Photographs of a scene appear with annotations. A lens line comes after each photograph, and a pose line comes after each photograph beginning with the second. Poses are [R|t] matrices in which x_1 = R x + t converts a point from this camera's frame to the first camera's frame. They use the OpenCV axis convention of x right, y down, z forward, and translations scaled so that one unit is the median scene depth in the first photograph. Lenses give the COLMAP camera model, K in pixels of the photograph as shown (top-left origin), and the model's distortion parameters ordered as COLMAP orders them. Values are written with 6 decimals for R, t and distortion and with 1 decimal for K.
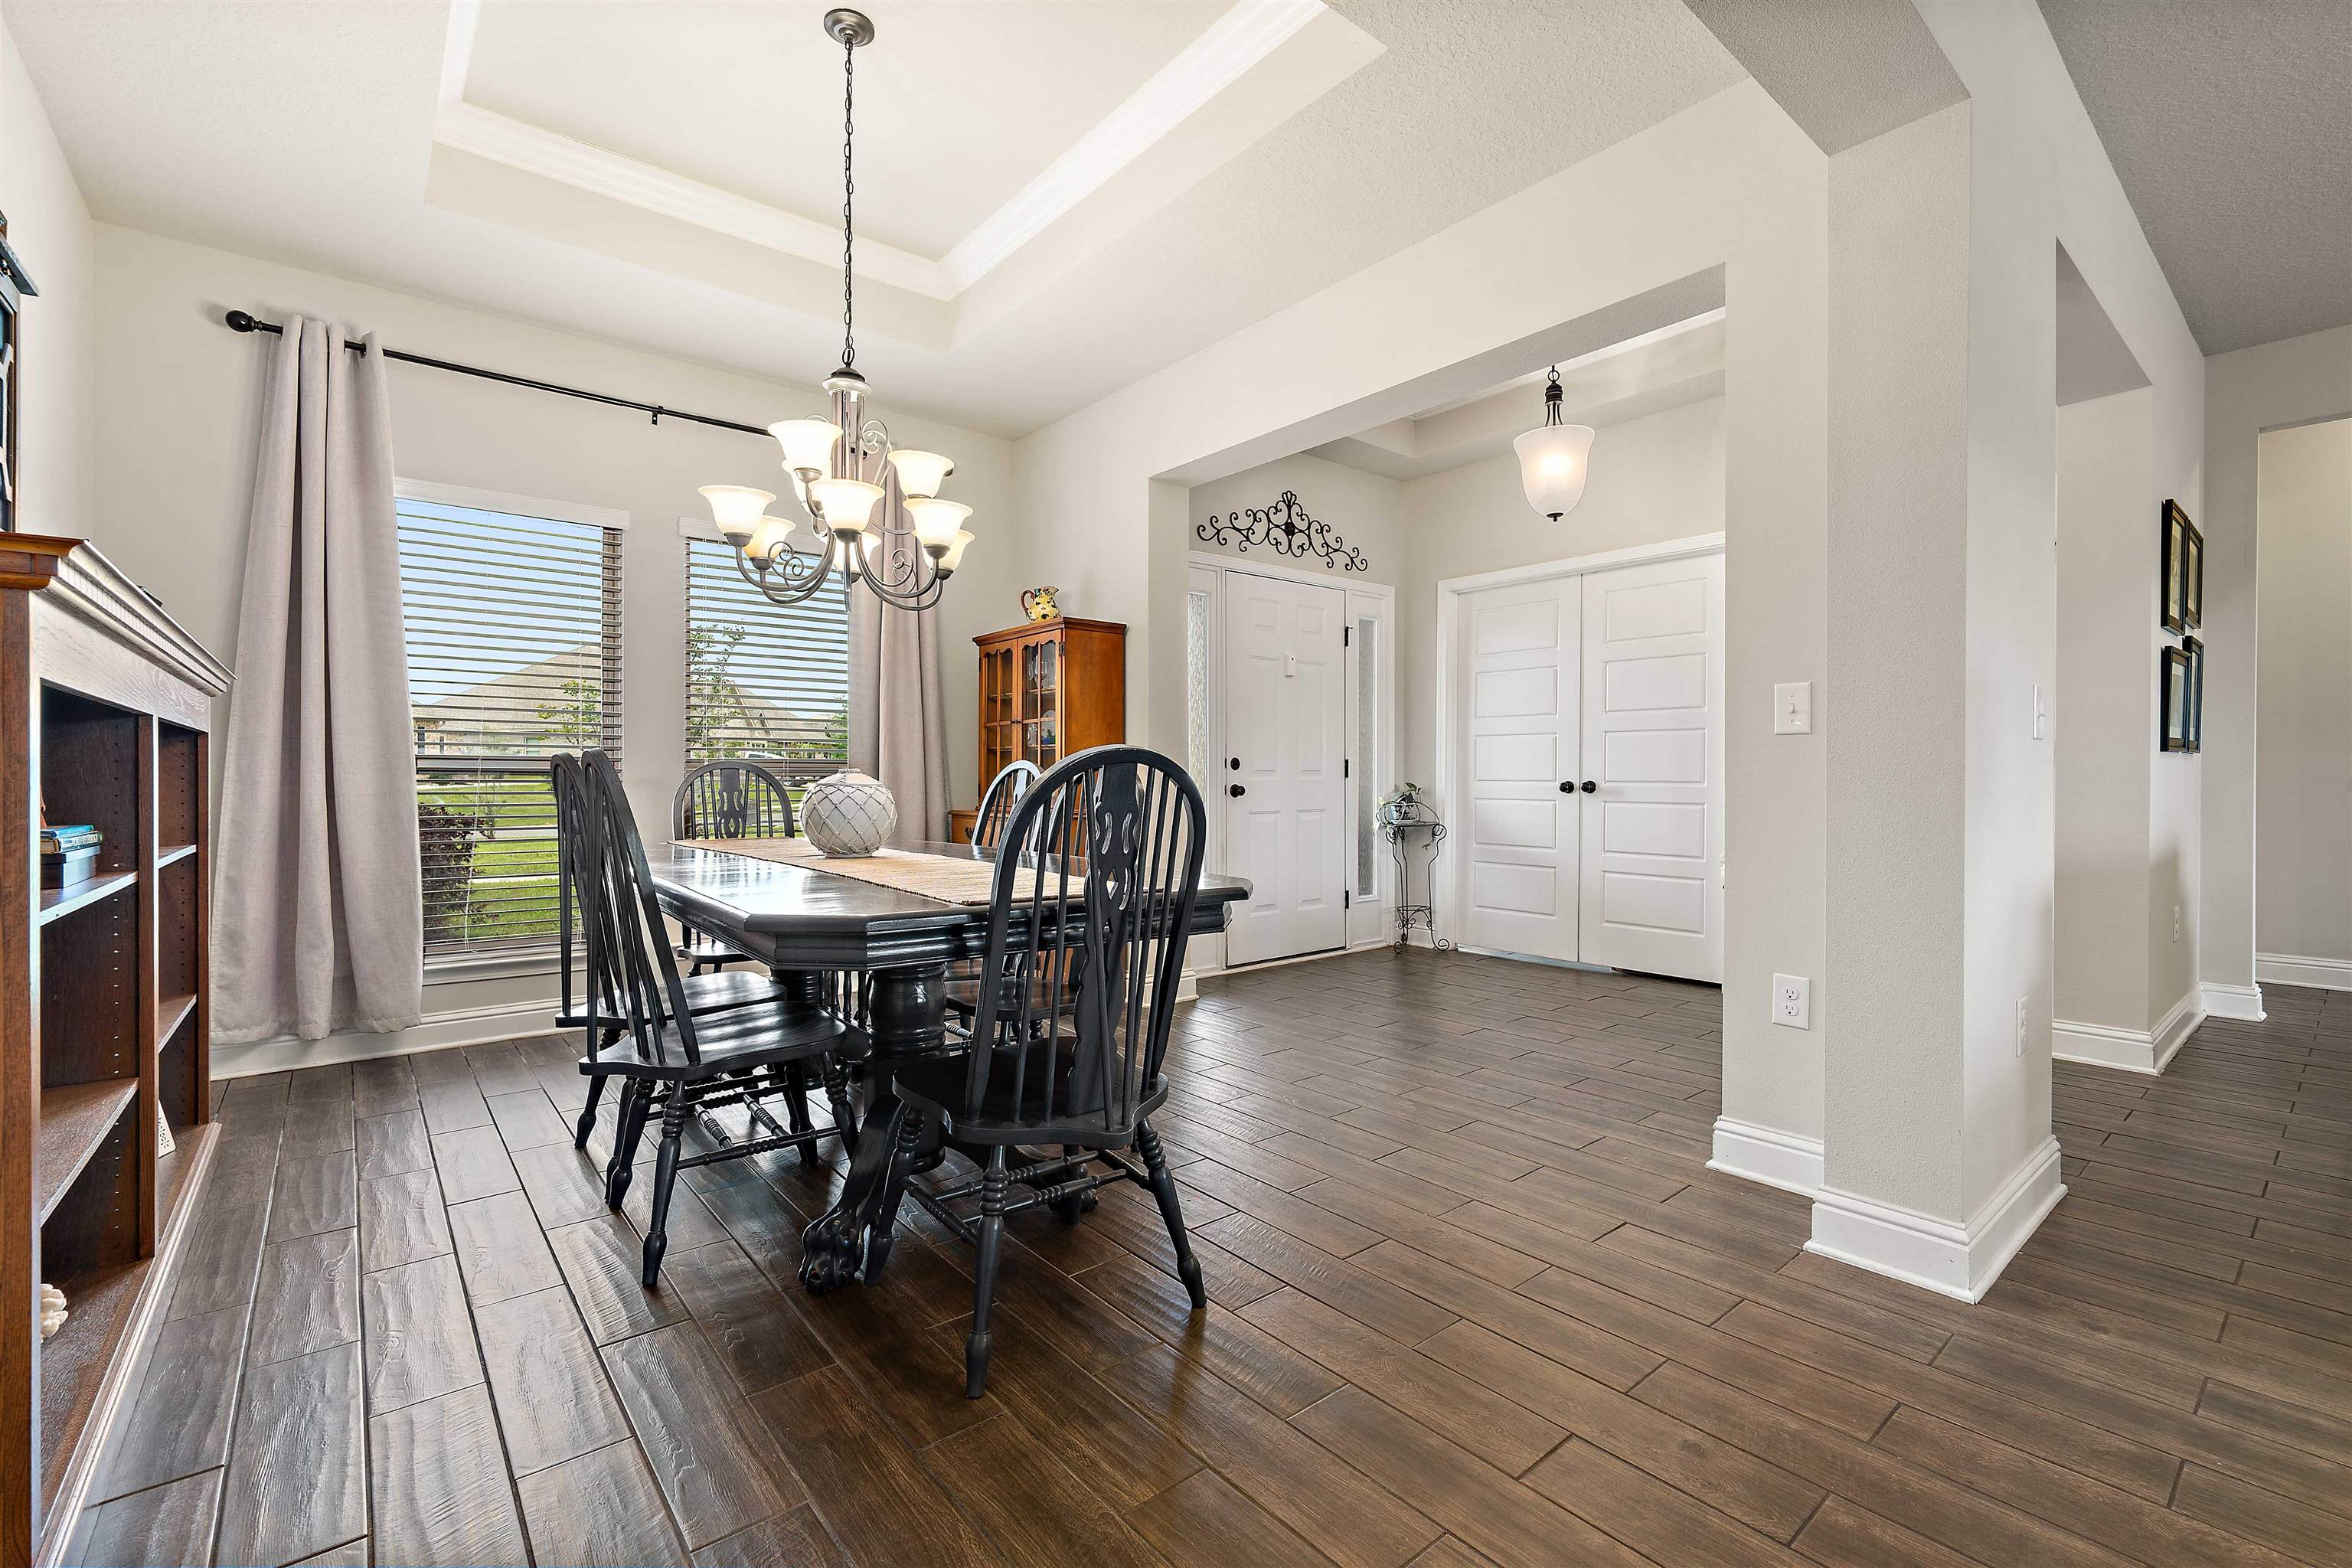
lens RADIAL K [[1020.3, 0, 1172.2], [0, 1020.3, 785.6], [0, 0, 1]] dist [0.000921, -0.000065]
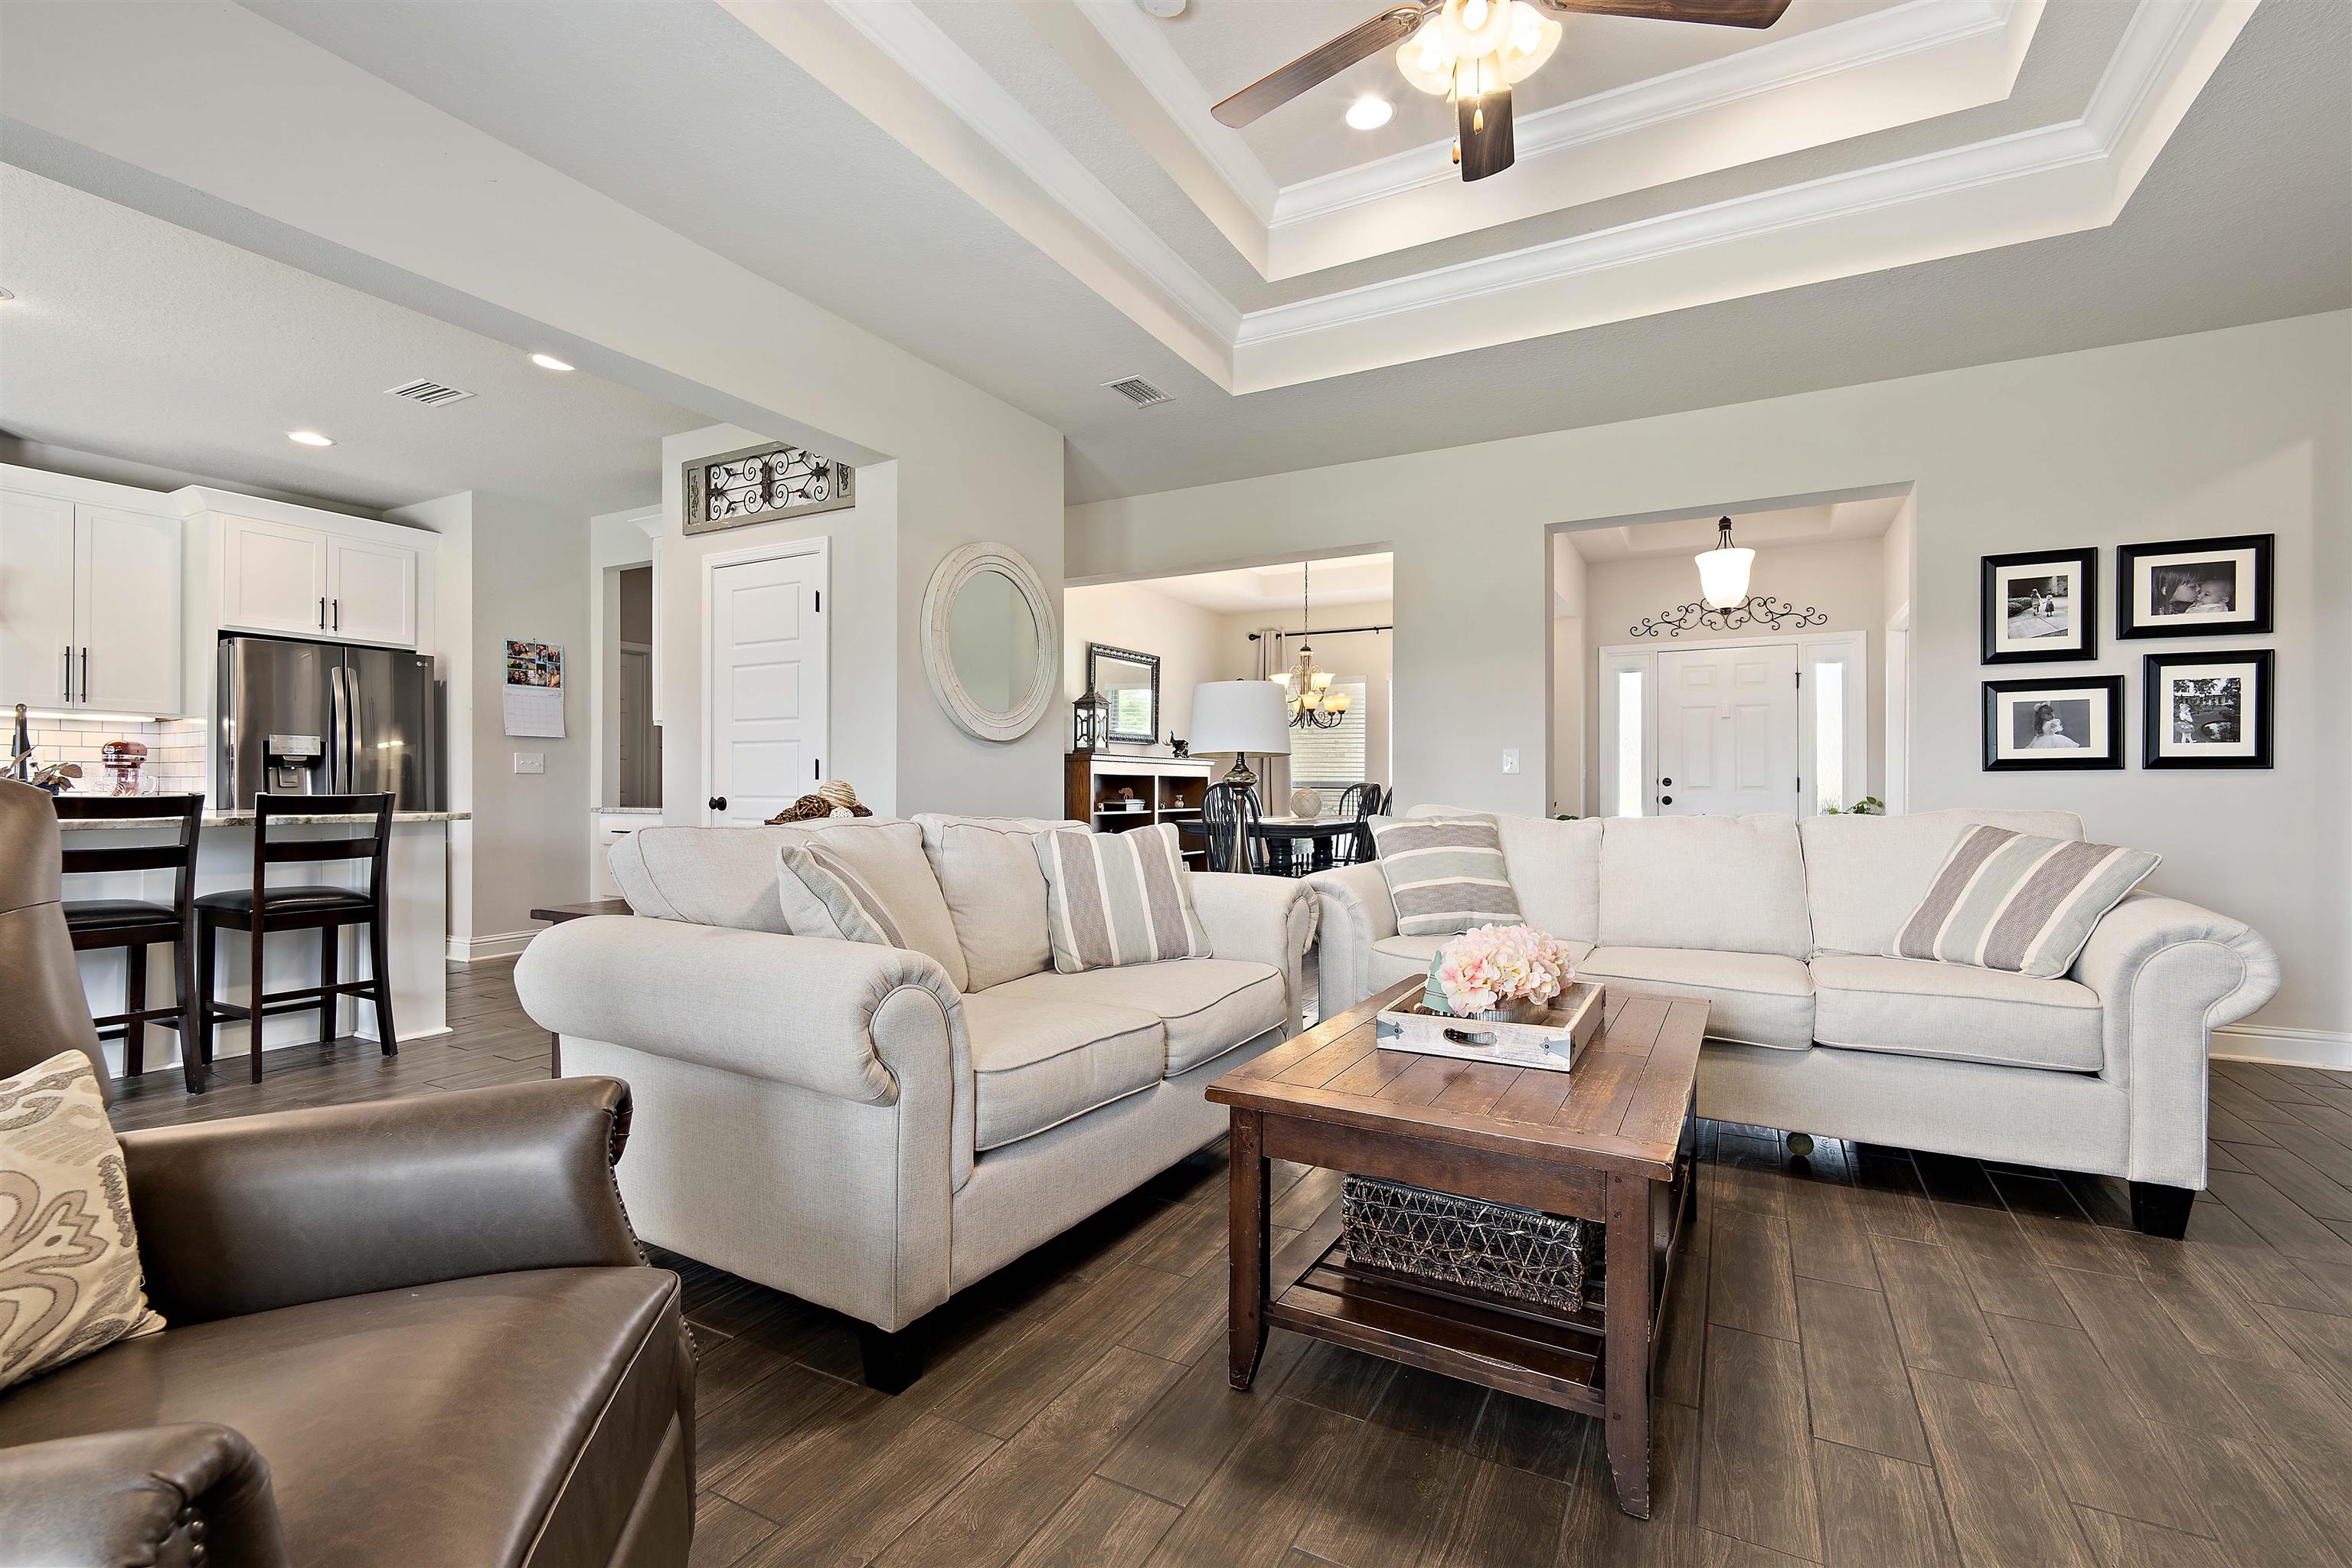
lens RADIAL K [[1020.3, 0, 1171.8], [0, 1020.3, 788.0], [0, 0, 1]] dist [0.000921, -0.000065]
pose [[0.380545, -0.003518, -0.924756, 1.151364], [-0.005508, 0.999966, -0.006070, 0.000193], [0.924746, 0.007403, 0.380513, -0.220109]]
